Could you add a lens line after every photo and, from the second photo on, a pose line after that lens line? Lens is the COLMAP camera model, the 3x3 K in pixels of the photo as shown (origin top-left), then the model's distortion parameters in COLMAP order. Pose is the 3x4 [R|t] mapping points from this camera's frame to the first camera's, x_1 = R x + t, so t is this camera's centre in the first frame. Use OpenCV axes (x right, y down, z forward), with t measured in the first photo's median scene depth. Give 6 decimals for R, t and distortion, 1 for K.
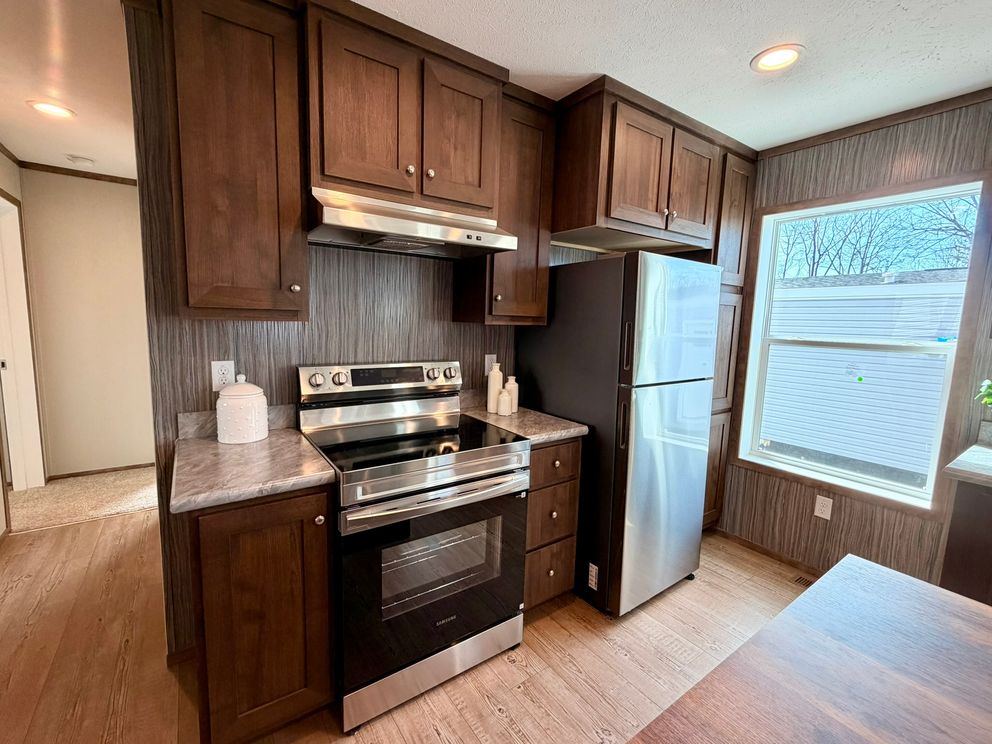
lens RADIAL K [[436.3, 0, 496.0], [0, 436.3, 372.0], [0, 0, 1]] dist [-0.001014, 0.000228]
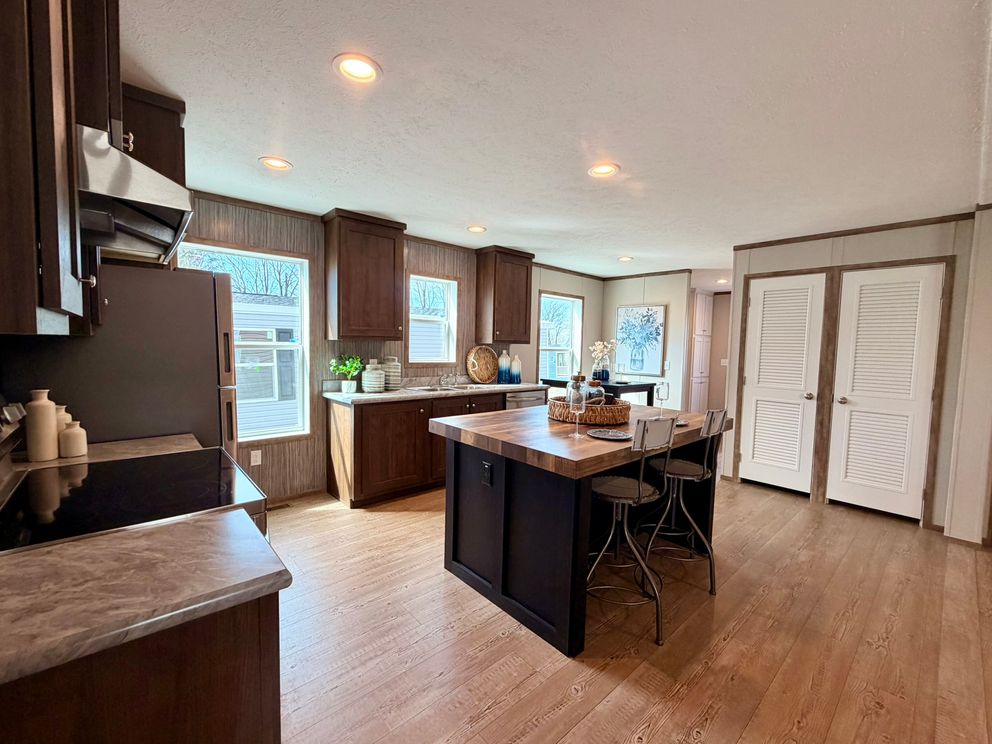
lens RADIAL K [[414.5, 0, 497.3], [0, 414.5, 372.2], [0, 0, 1]] dist [-0.000965, -0.000068]
pose [[-0.112678, -0.098961, 0.988691, -0.875882], [0.099574, 0.988895, 0.110330, -0.058829], [-0.988630, 0.110880, -0.101573, 0.399192]]
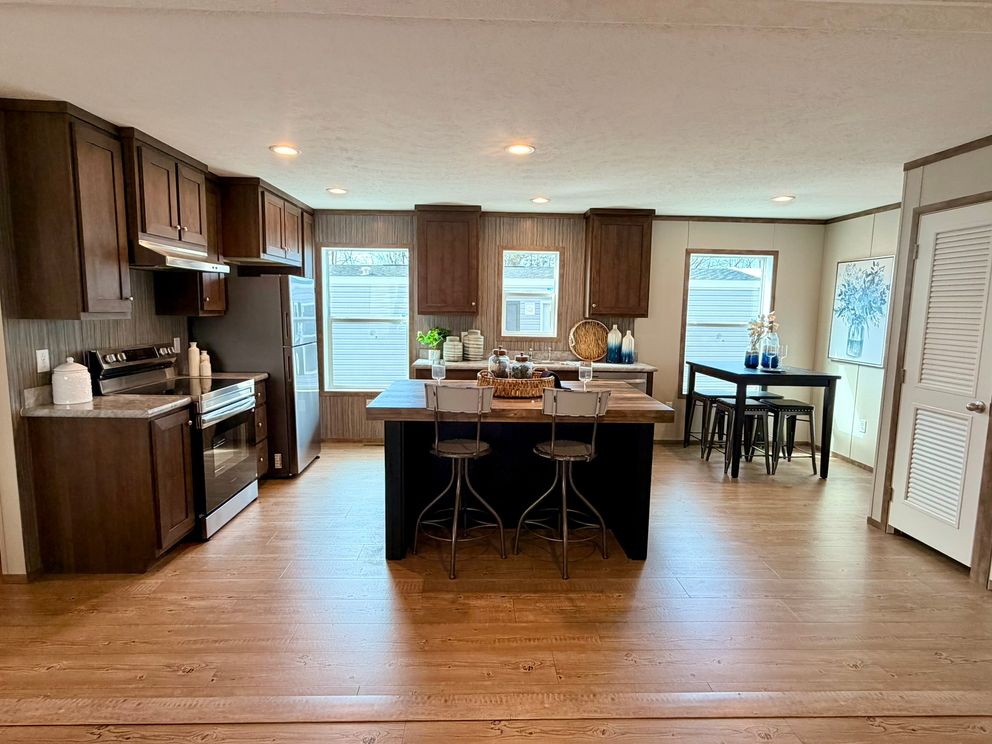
lens RADIAL K [[538.8, 0, 496.8], [0, 538.8, 365.1], [0, 0, 1]] dist [-0.000303, 0.000576]
pose [[0.552021, -0.109923, 0.826553, -1.115836], [0.106852, 0.992425, 0.060620, 0.065426], [-0.826955, 0.054855, 0.559585, -1.009816]]
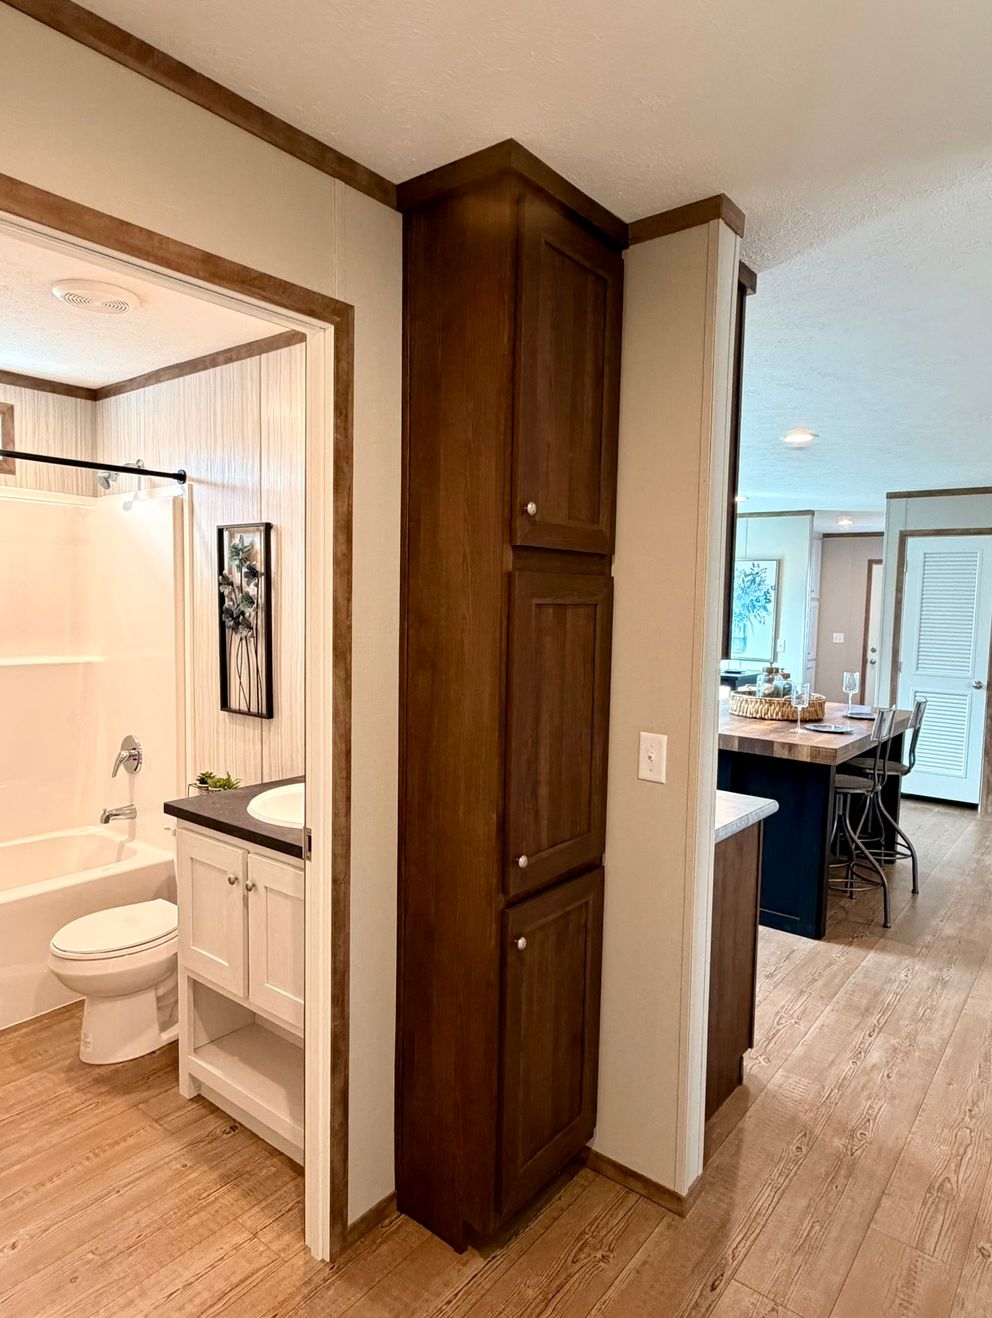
lens RADIAL K [[799.7, 0, 485.4], [0, 799.7, 670.9], [0, 0, 1]] dist [-0.018261, 0.000077]
pose [[-0.267413, -0.120992, 0.955956, -1.547994], [0.094088, 0.984066, 0.150869, -0.283861], [-0.958977, 0.130288, -0.251768, 1.365509]]
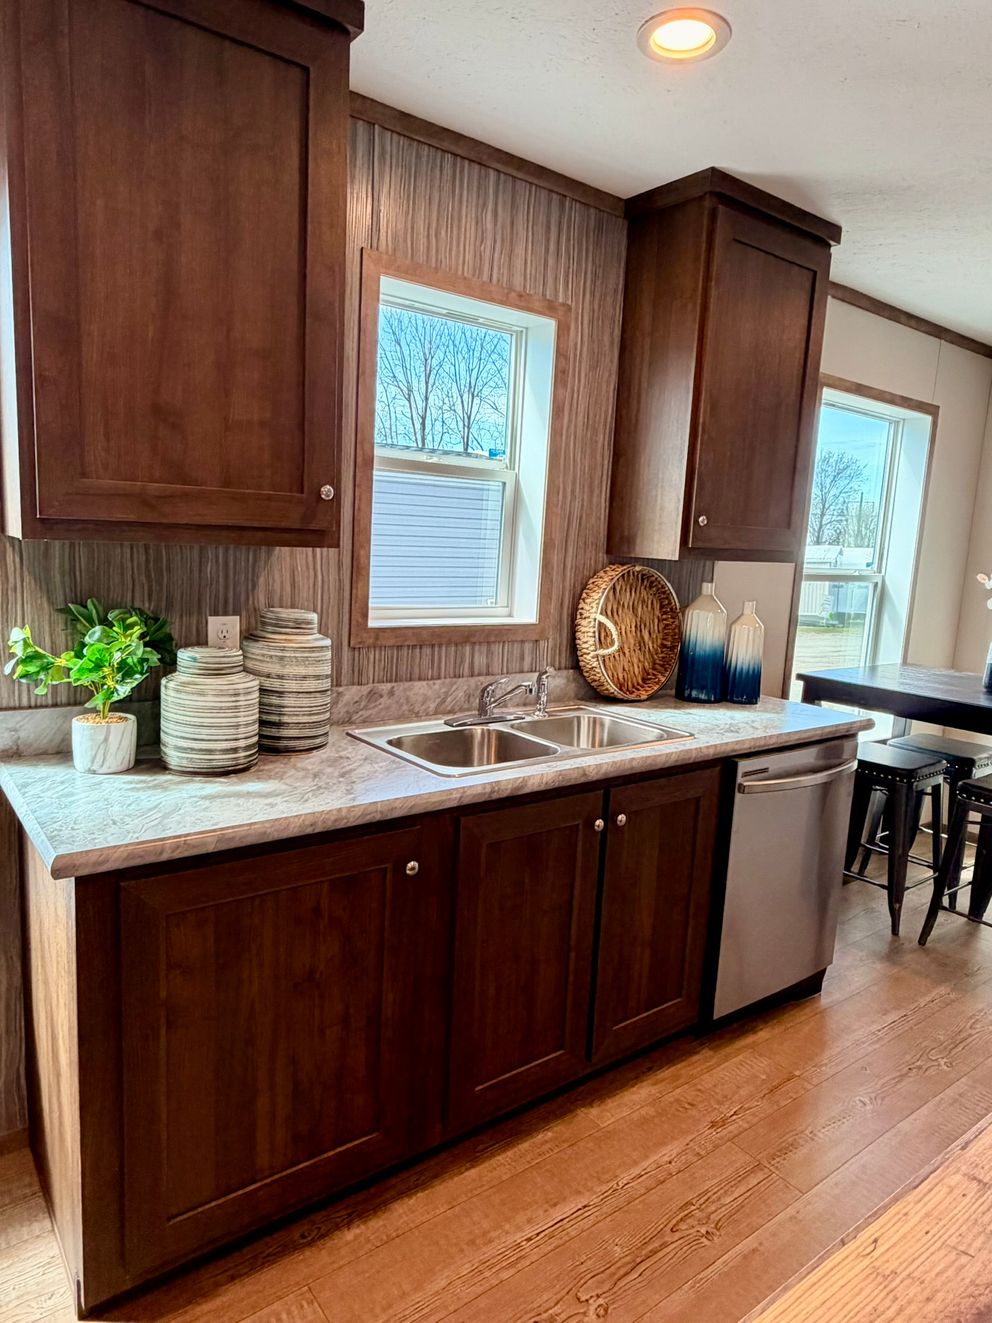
lens RADIAL K [[843.7, 0, 496.0], [0, 843.7, 661.5], [0, 0, 1]] dist [0.003520, 0.002649]
pose [[-0.026467, -0.184071, 0.982557, 0.215623], [0.073751, 0.979863, 0.185553, -0.070224], [-0.996925, 0.077375, -0.012359, 0.475163]]
